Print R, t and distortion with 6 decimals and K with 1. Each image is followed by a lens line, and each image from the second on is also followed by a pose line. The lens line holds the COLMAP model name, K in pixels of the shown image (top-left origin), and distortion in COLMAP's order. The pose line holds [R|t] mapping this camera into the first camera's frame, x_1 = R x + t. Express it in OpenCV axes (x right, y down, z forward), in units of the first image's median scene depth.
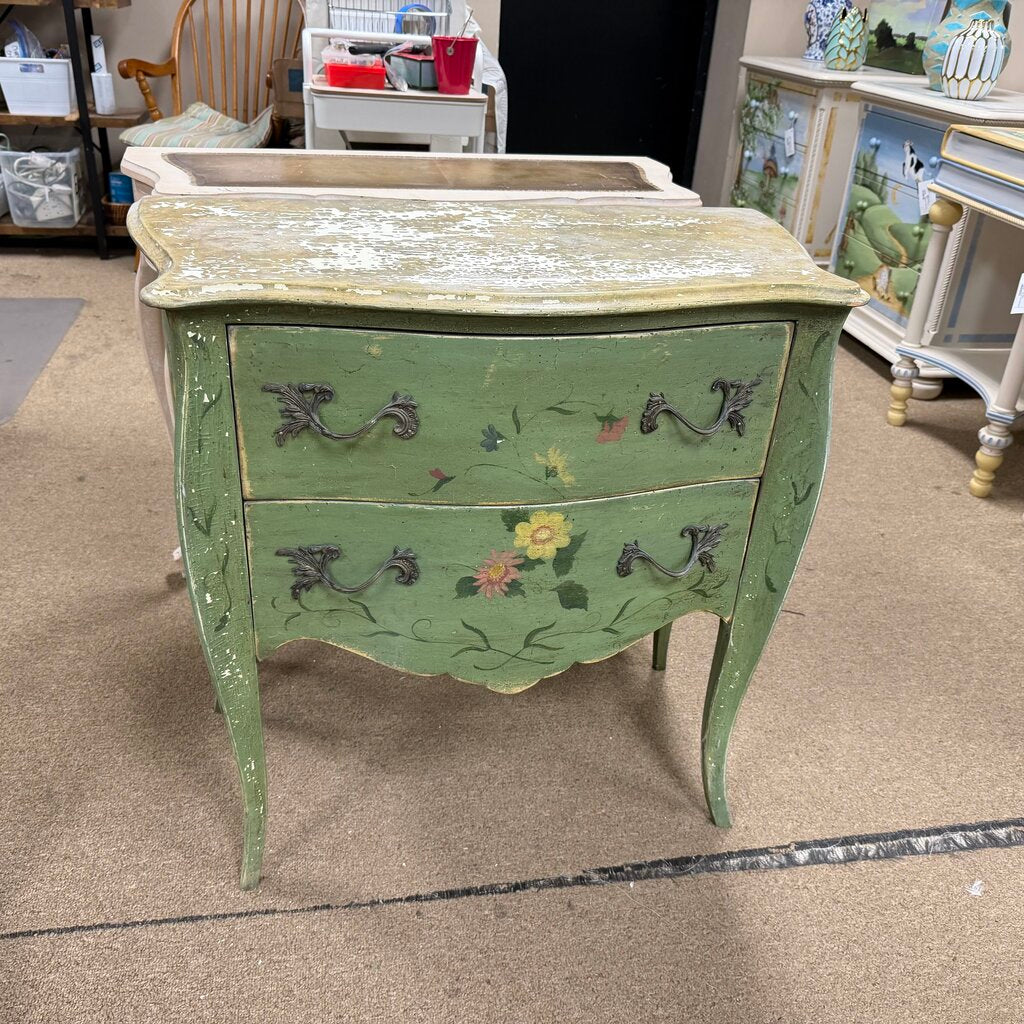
lens RADIAL K [[966.2, 0, 512.0], [0, 966.2, 512.0], [0, 0, 1]] dist [0.086884, -0.164295]
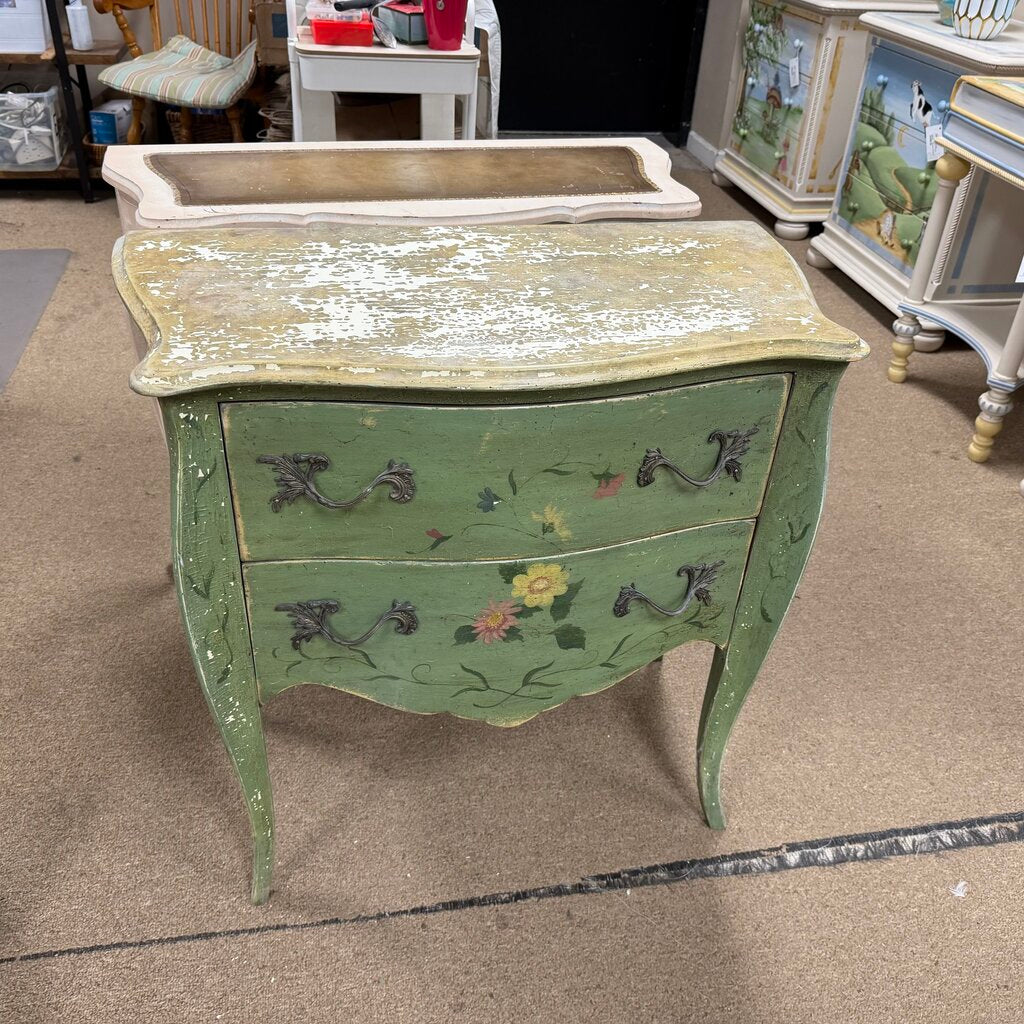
lens RADIAL K [[966.2, 0, 512.0], [0, 966.2, 512.0], [0, 0, 1]] dist [0.086884, -0.164295]
pose [[0.999950, -0.009938, 0.000996, 0.002000], [0.009805, 0.995737, 0.091711, -0.121508], [-0.001903, -0.091696, 0.995785, 0.003738]]
